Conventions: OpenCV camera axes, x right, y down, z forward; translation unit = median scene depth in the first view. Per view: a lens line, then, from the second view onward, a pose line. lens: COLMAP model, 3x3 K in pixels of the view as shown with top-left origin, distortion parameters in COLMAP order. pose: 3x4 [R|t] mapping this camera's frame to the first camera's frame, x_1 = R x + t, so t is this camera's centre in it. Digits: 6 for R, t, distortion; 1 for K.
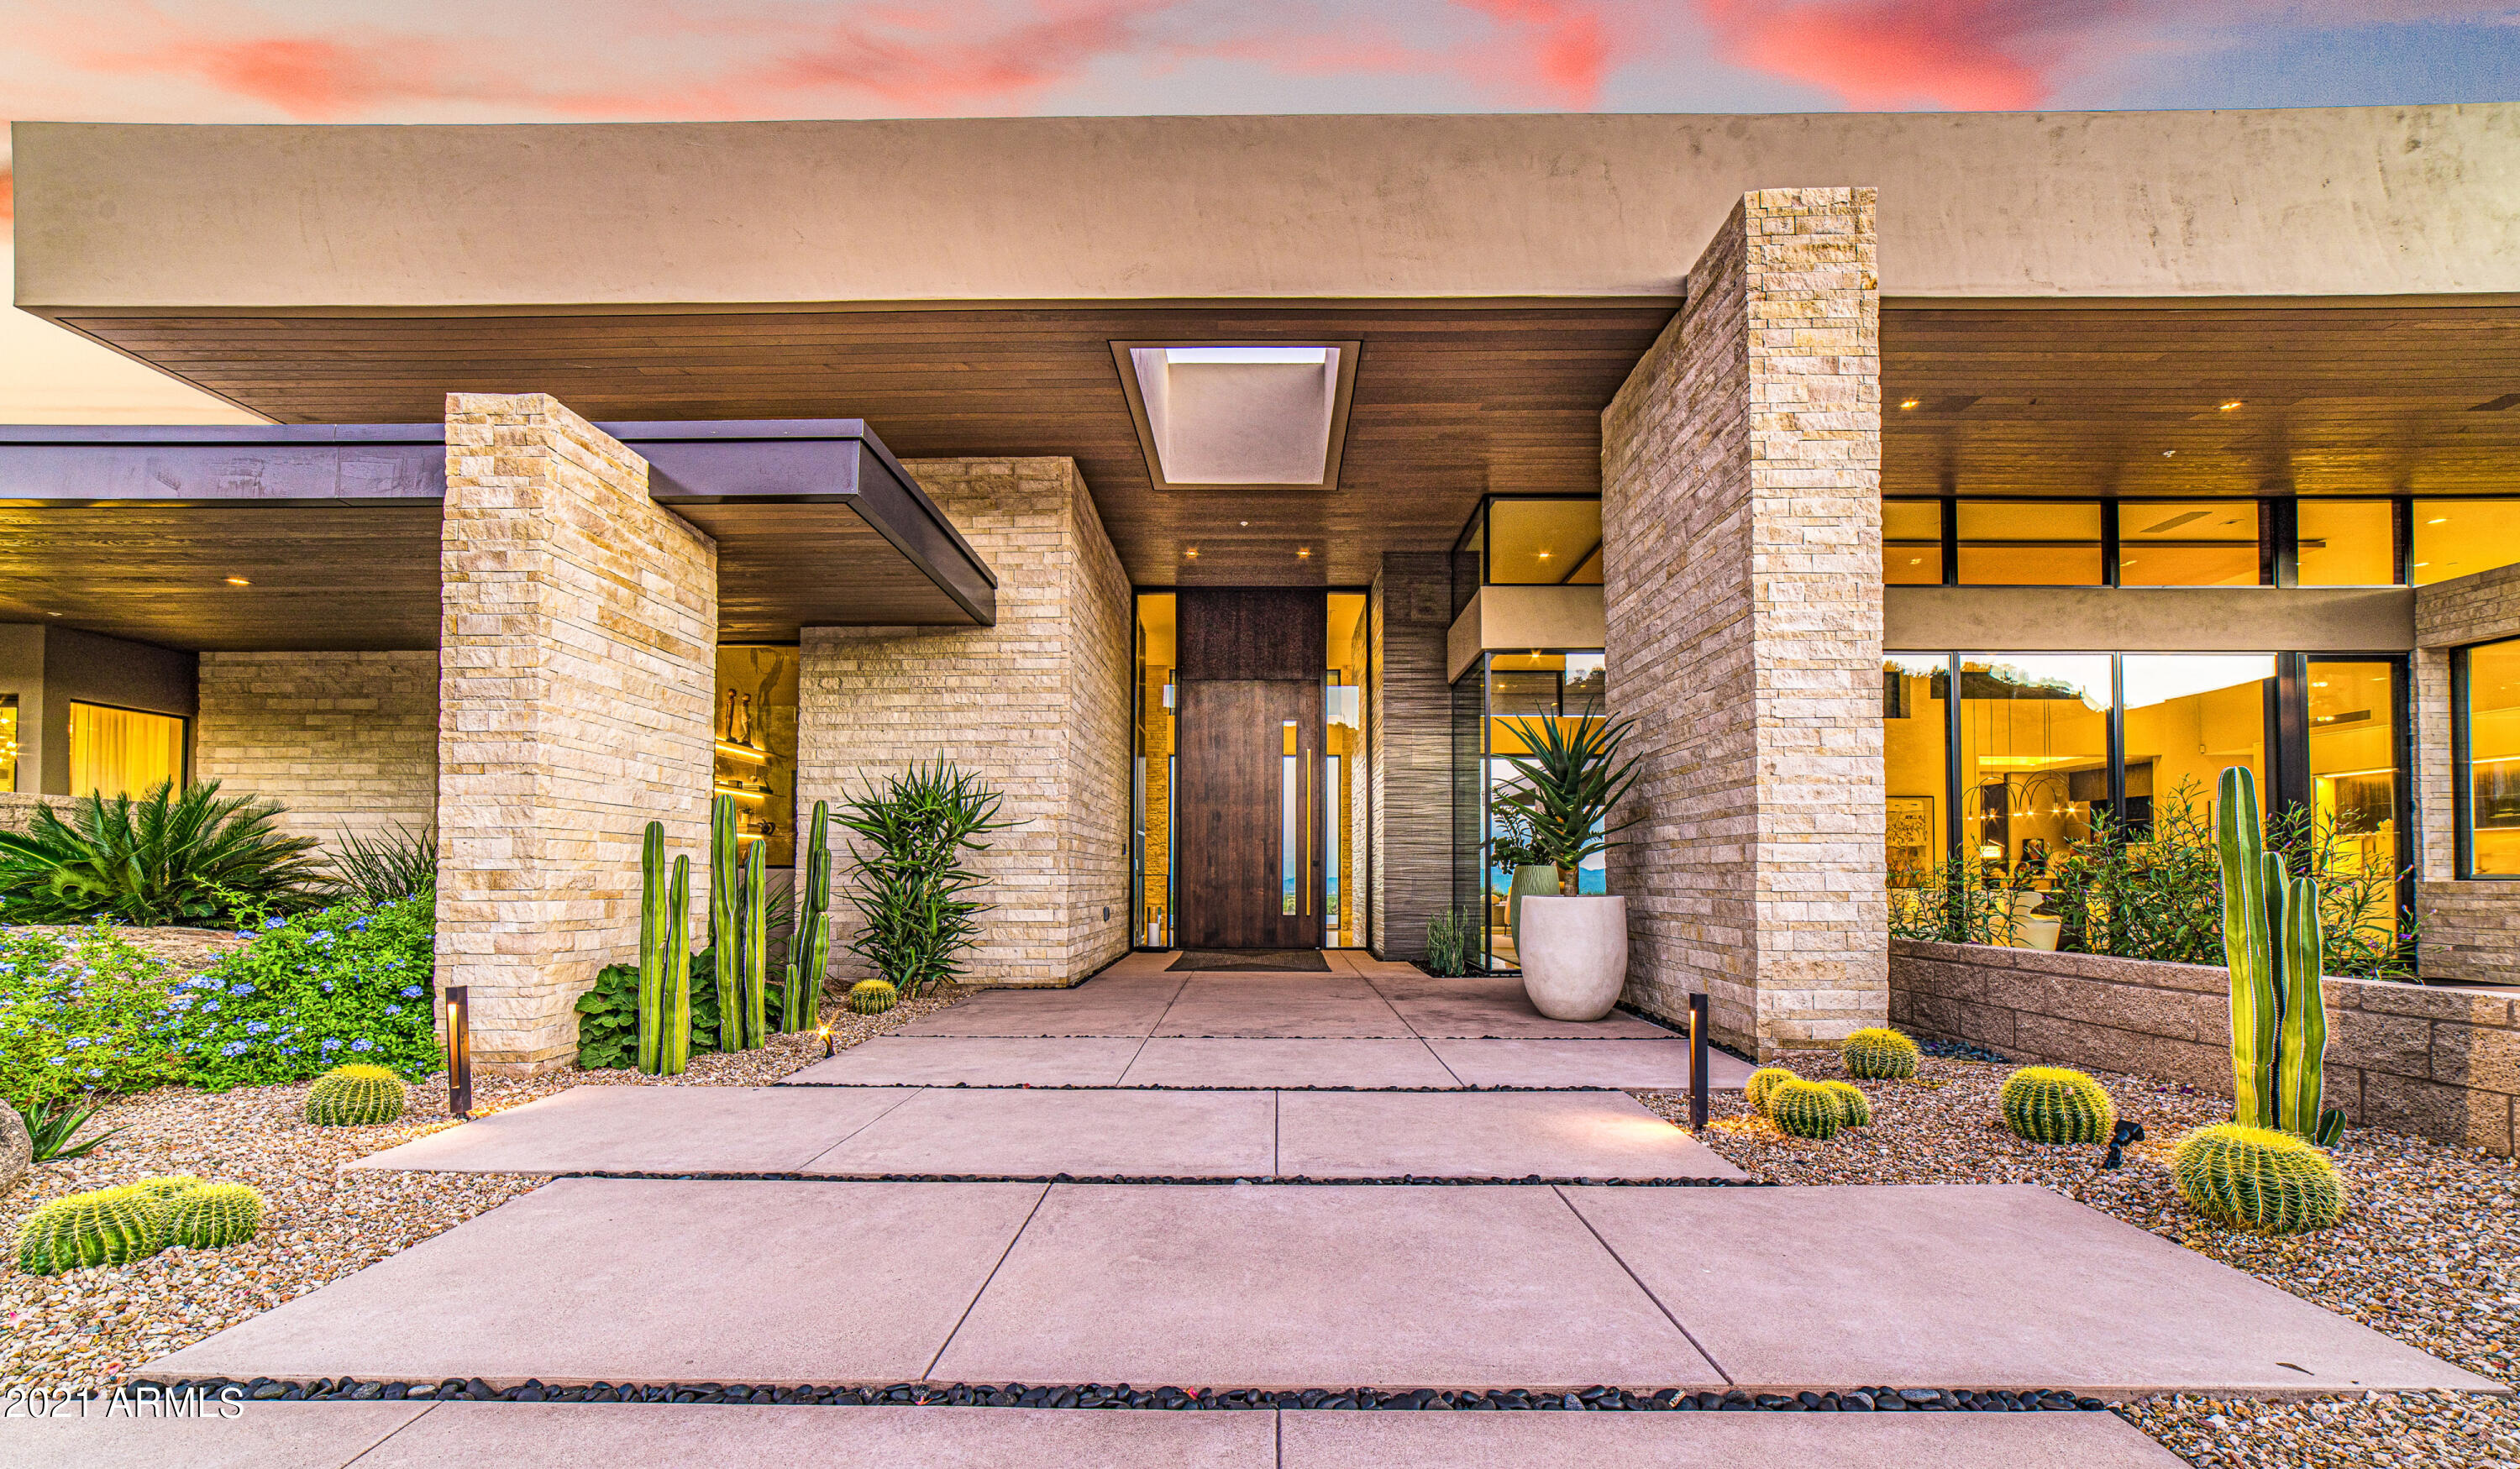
lens RADIAL K [[987.7, 0, 1251.9], [0, 987.7, 852.3], [0, 0, 1]] dist [0.000961, 0.000135]
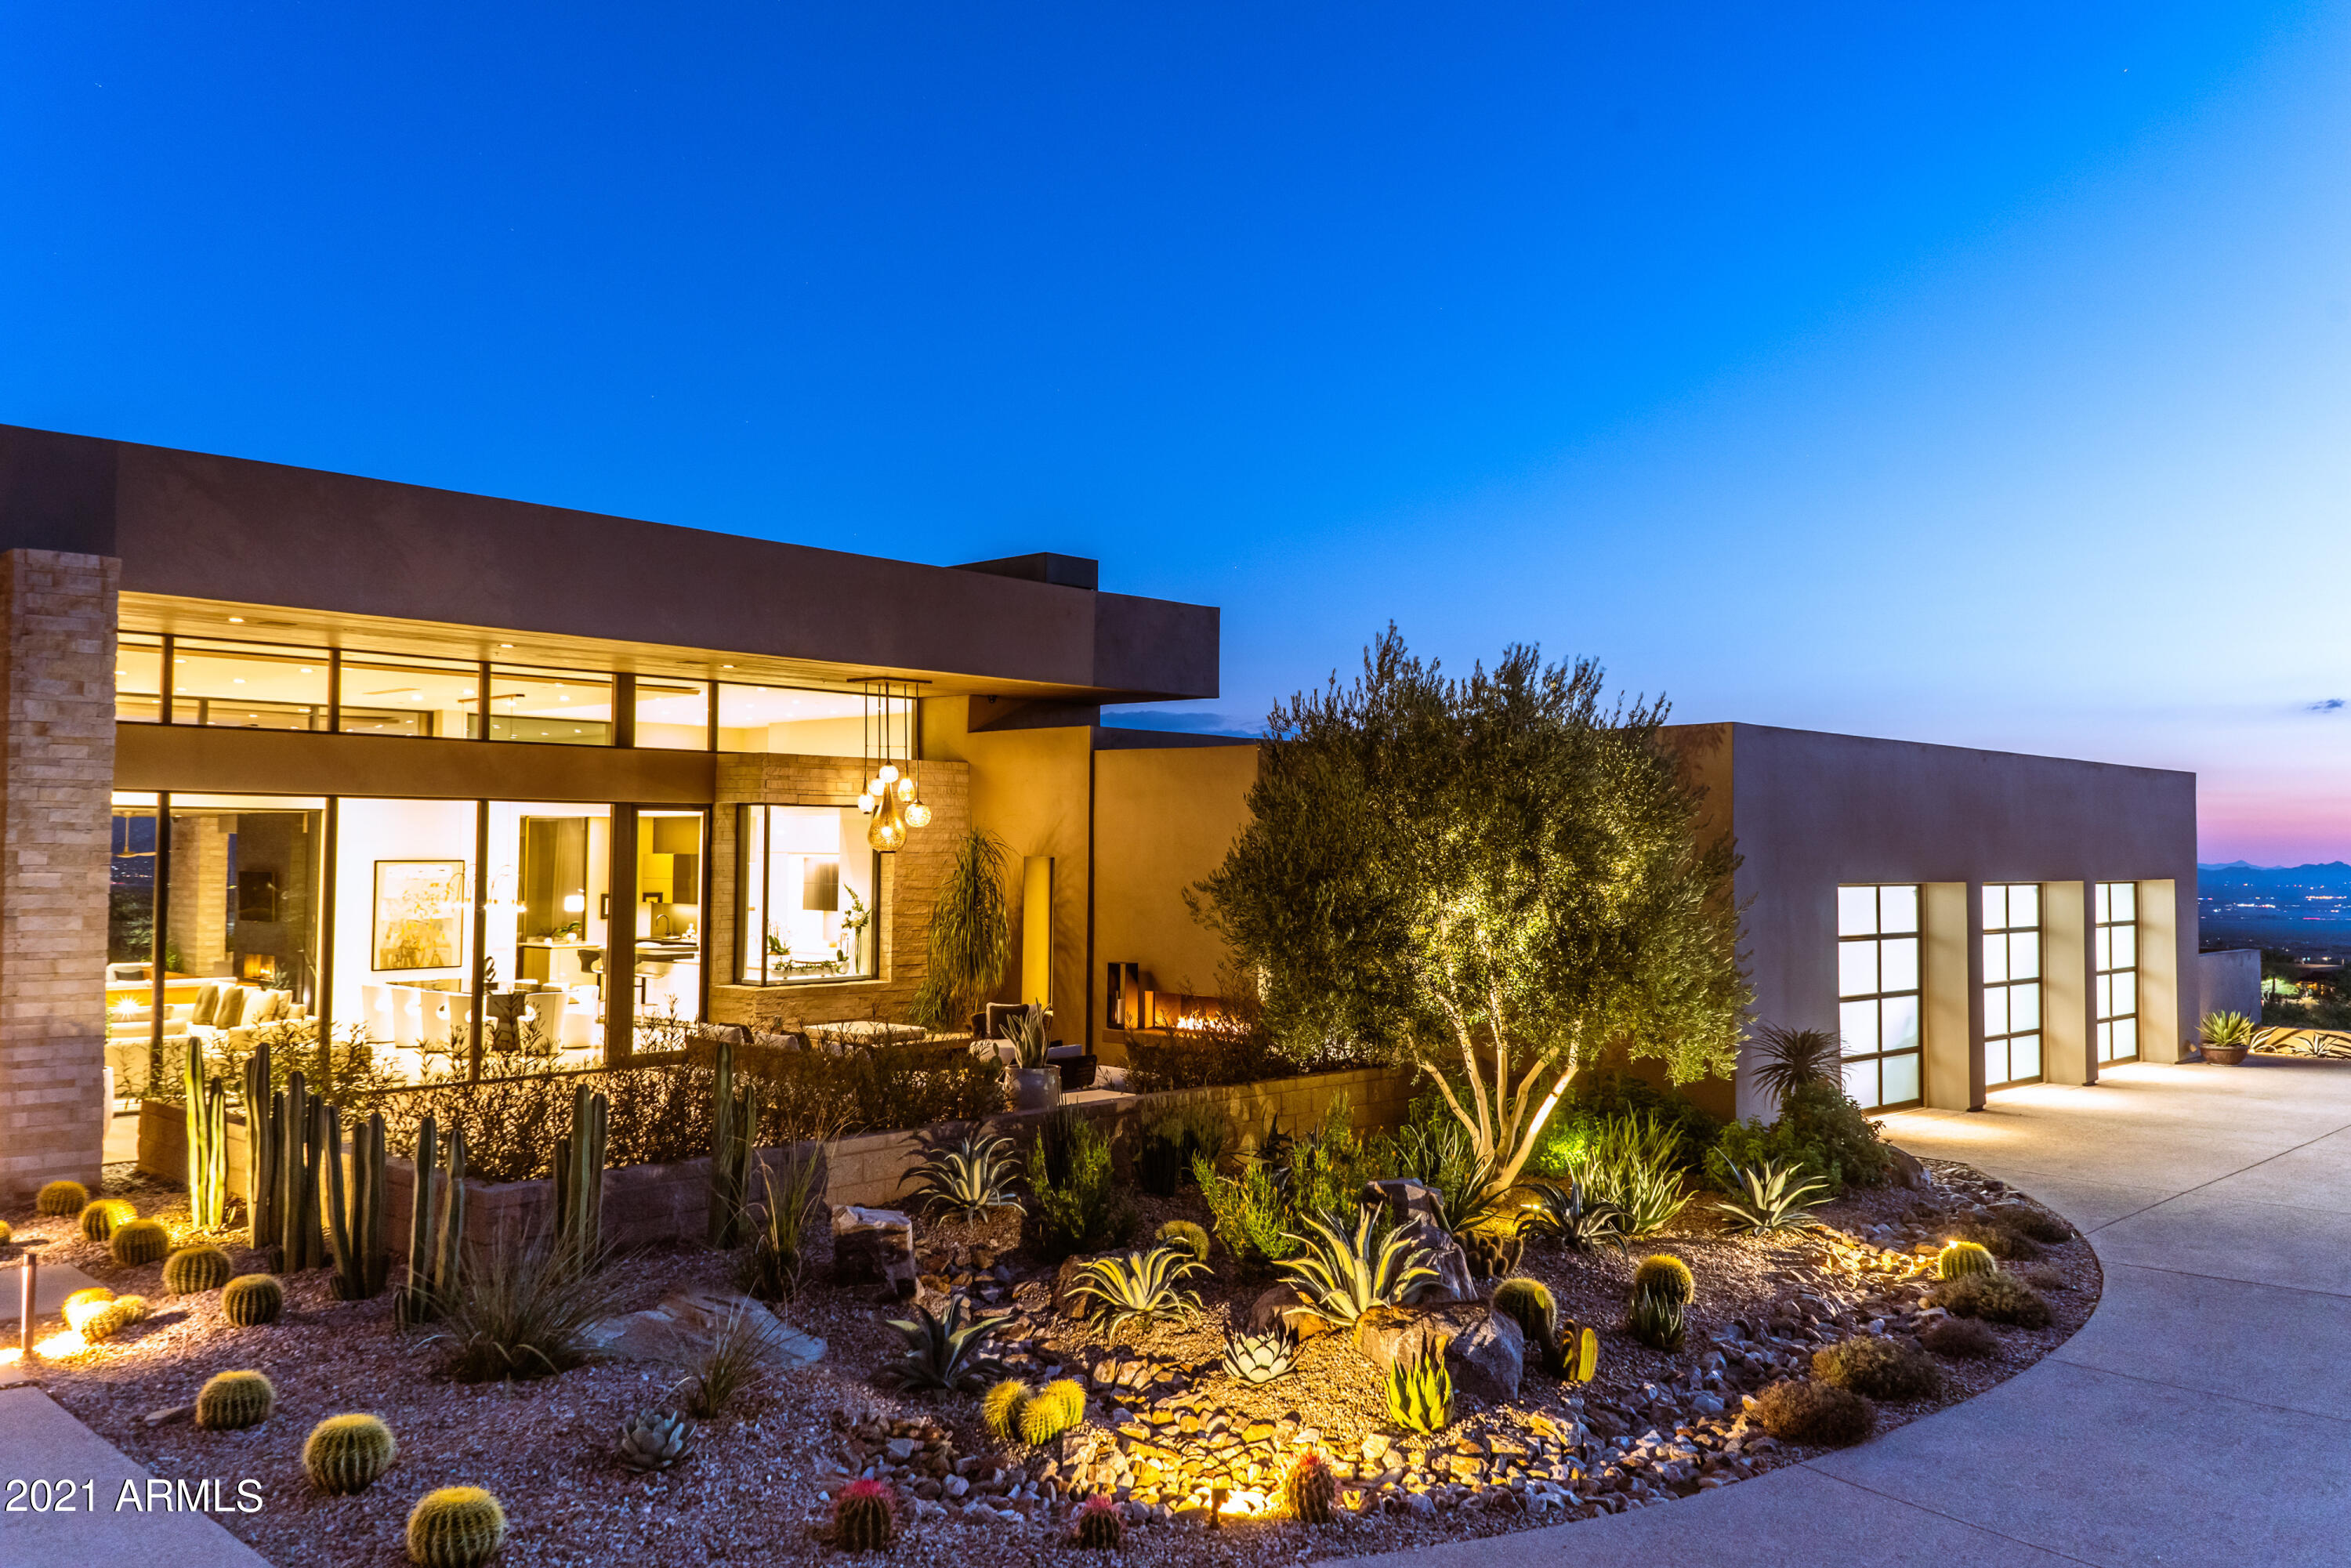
lens RADIAL K [[1804.3, 0, 1175.5], [0, 1804.3, 784.0], [0, 0, 1]] dist [0.256734, -0.402174]
pose [[0.678891, 0.032056, 0.733539, -0.172930], [-0.025327, 0.999474, -0.020238, -0.219126], [-0.733802, -0.004839, 0.679346, -1.160618]]
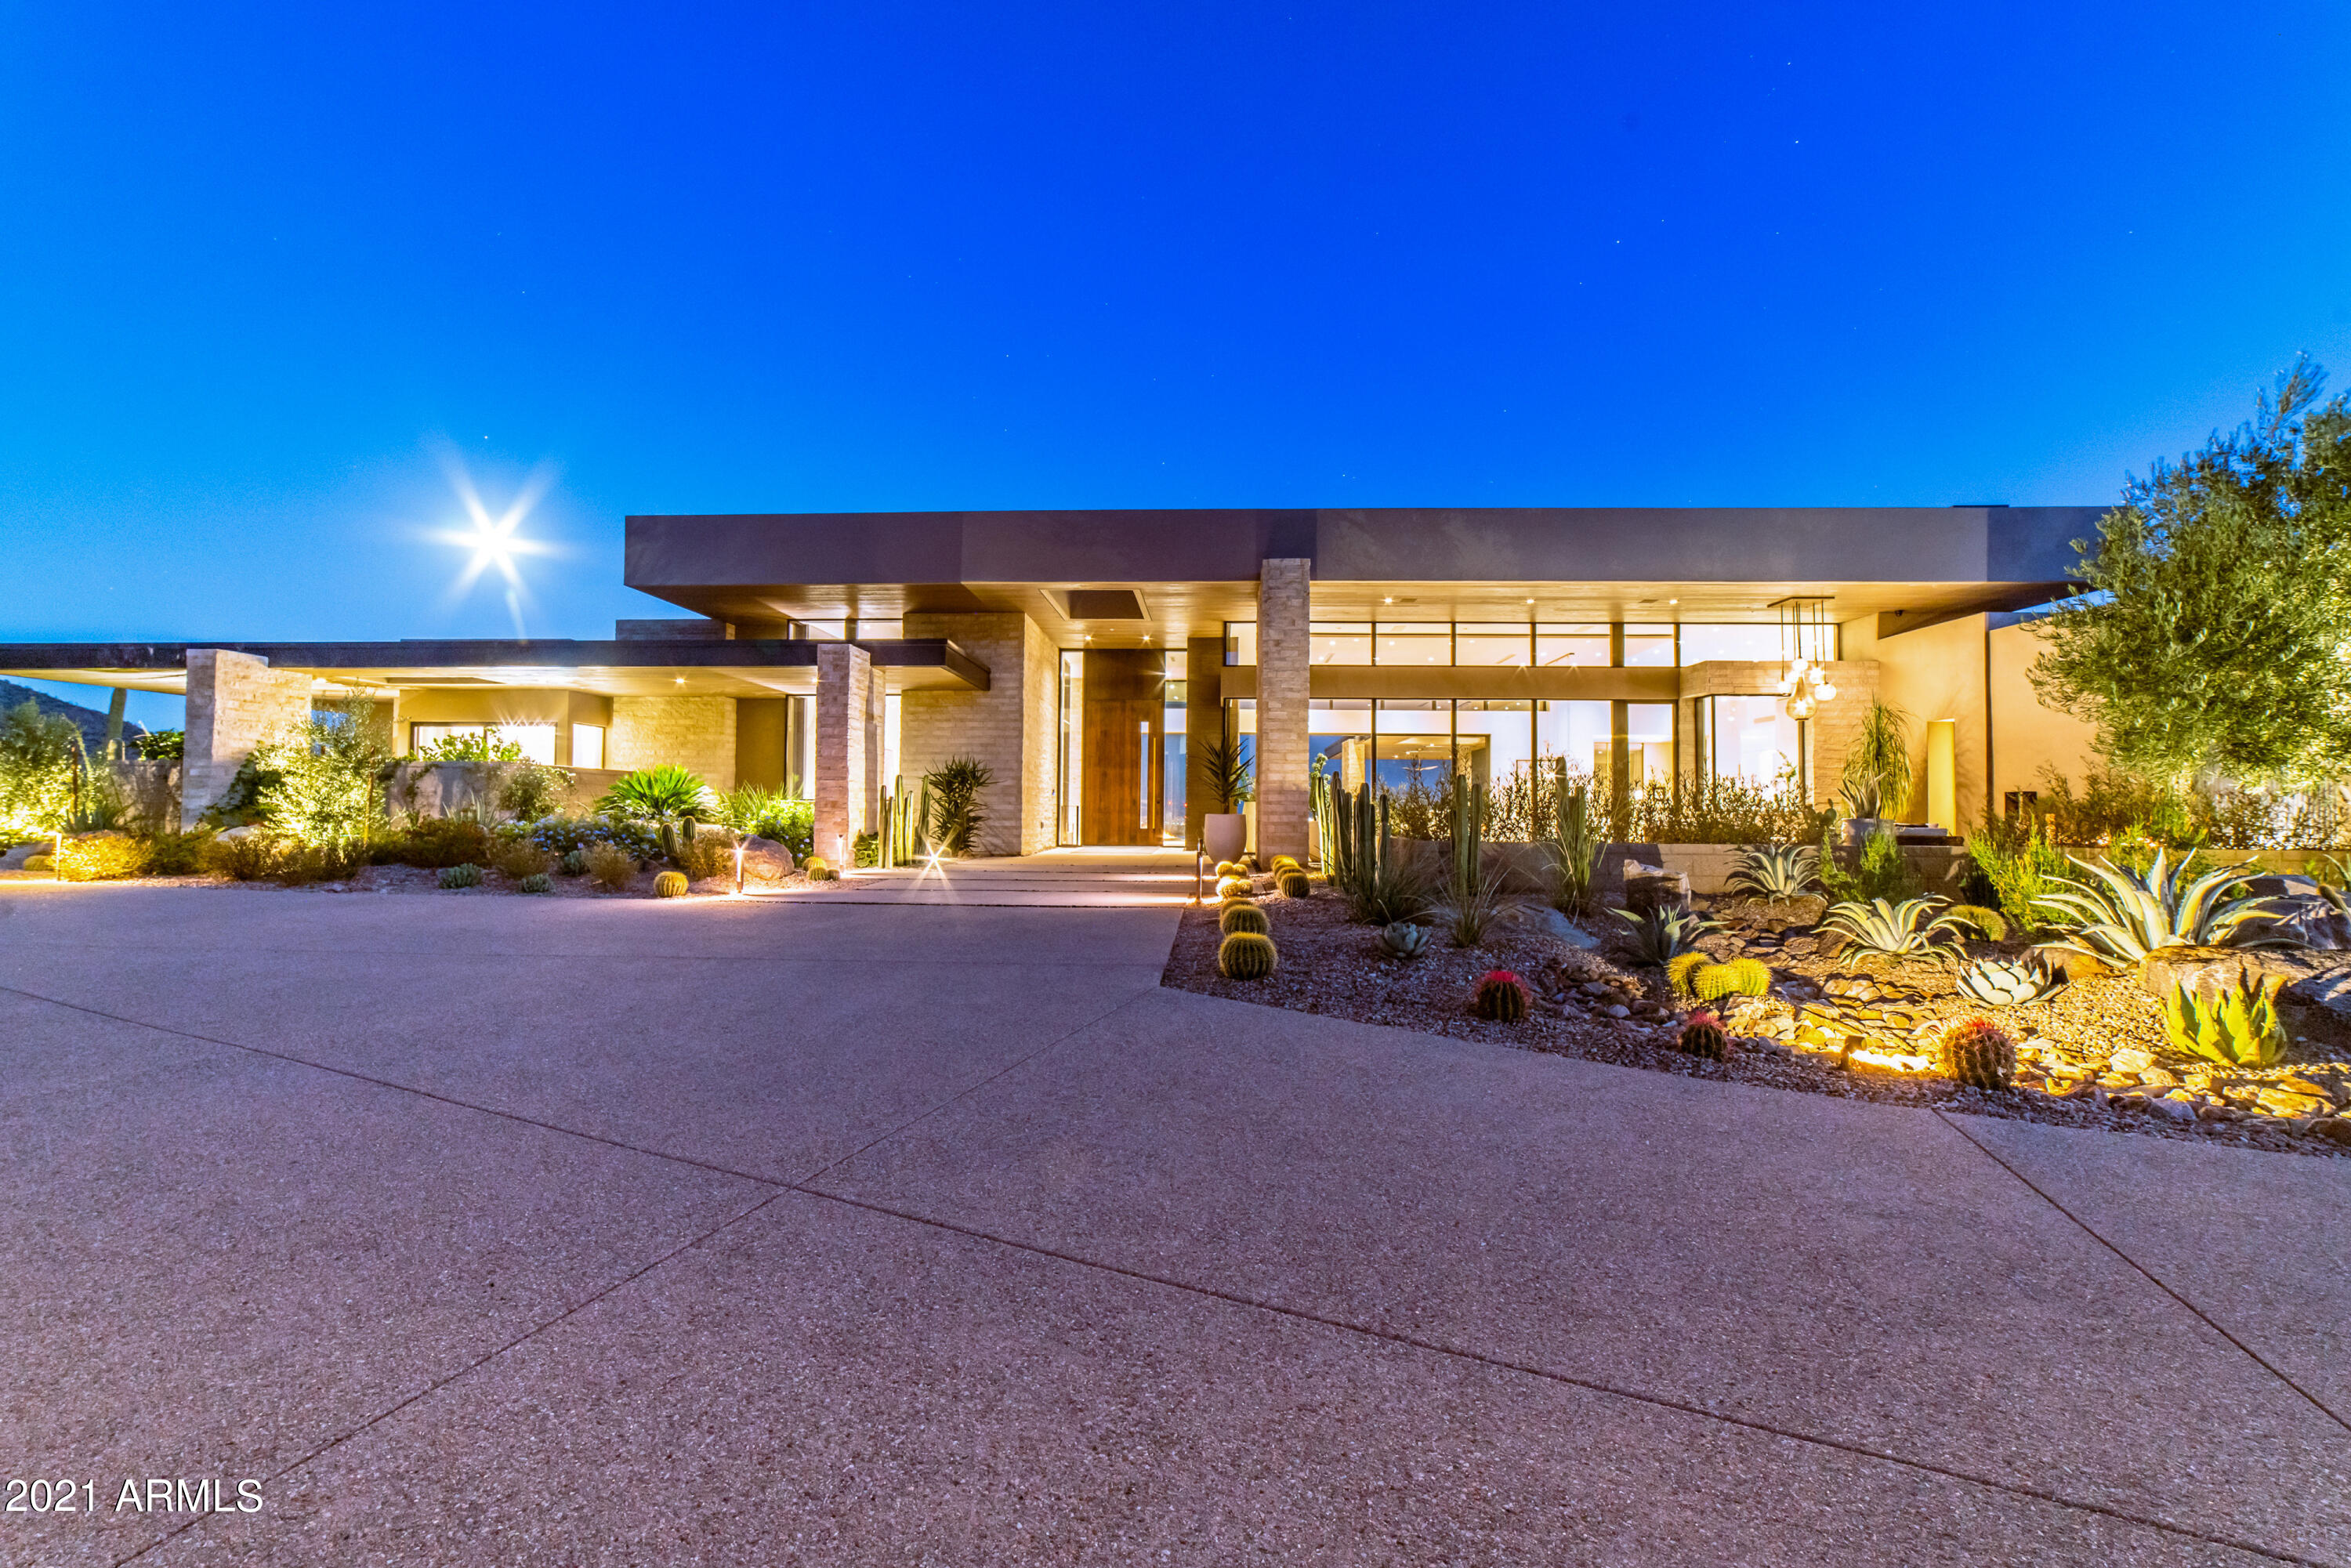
lens RADIAL K [[912.8, 0, 1177.4], [0, 912.8, 790.8], [0, 0, 1]] dist [-0.022734, 0.008345]
pose [[0.999737, 0.005704, -0.022207, 0.200174], [-0.005697, 0.999984, 0.000413, -0.011183], [0.022209, -0.000286, 0.999753, -1.000513]]
